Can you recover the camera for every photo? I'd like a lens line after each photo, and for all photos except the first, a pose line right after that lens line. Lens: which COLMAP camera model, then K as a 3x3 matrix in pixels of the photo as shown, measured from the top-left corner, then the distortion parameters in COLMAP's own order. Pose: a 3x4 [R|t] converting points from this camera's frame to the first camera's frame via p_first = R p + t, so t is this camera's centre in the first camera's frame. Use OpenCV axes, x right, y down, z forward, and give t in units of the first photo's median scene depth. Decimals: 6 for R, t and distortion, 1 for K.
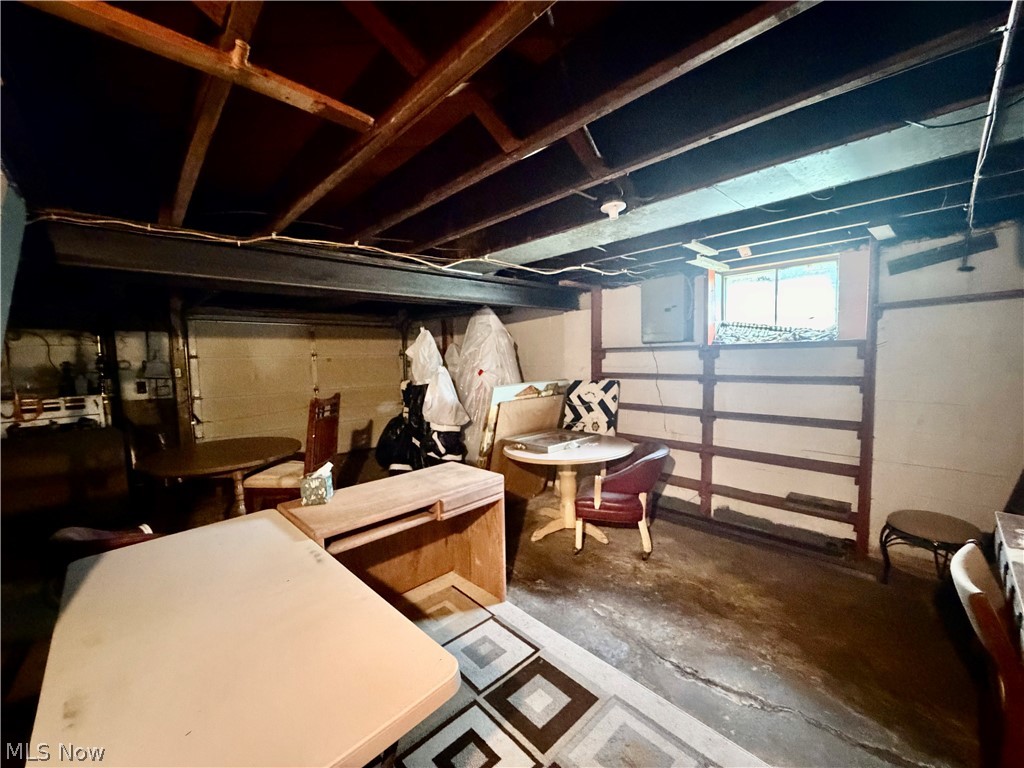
lens RADIAL K [[408.6, 0, 513.3], [0, 408.6, 388.4], [0, 0, 1]] dist [0.002225, 0.000047]
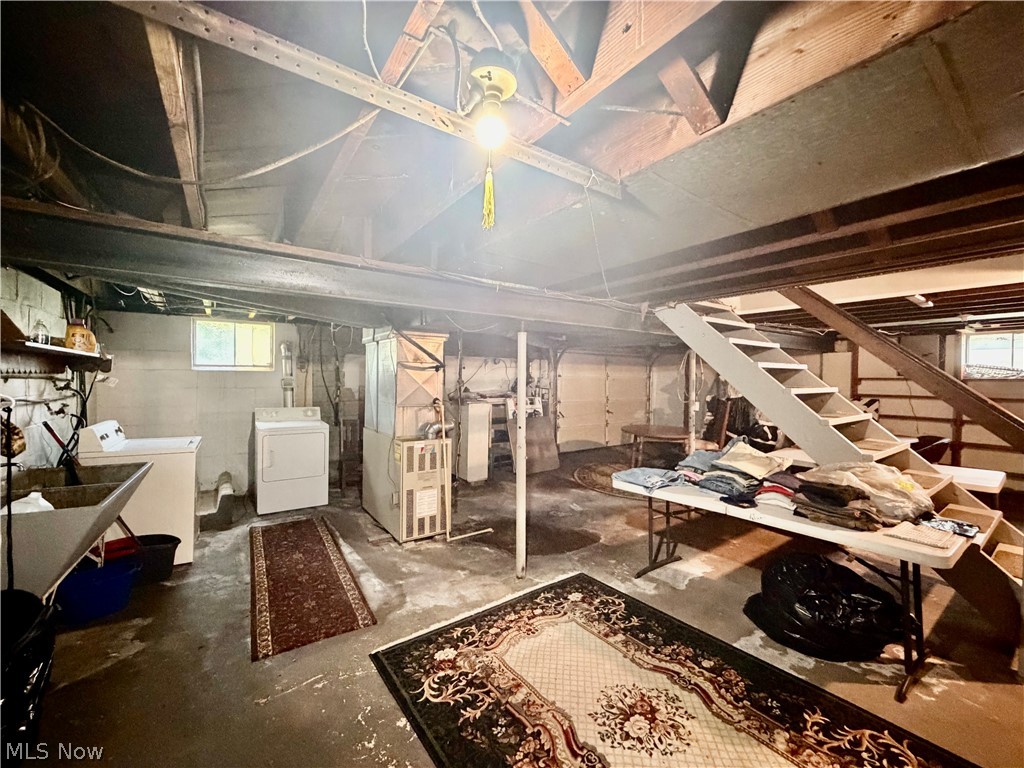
lens RADIAL K [[408.6, 0, 509.8], [0, 408.6, 377.6], [0, 0, 1]] dist [0.002225, 0.000047]
pose [[0.988889, 0.025394, -0.146473, -0.897228], [-0.036912, 0.996389, -0.076458, 0.069103], [0.144003, 0.081015, 0.986255, -0.732593]]
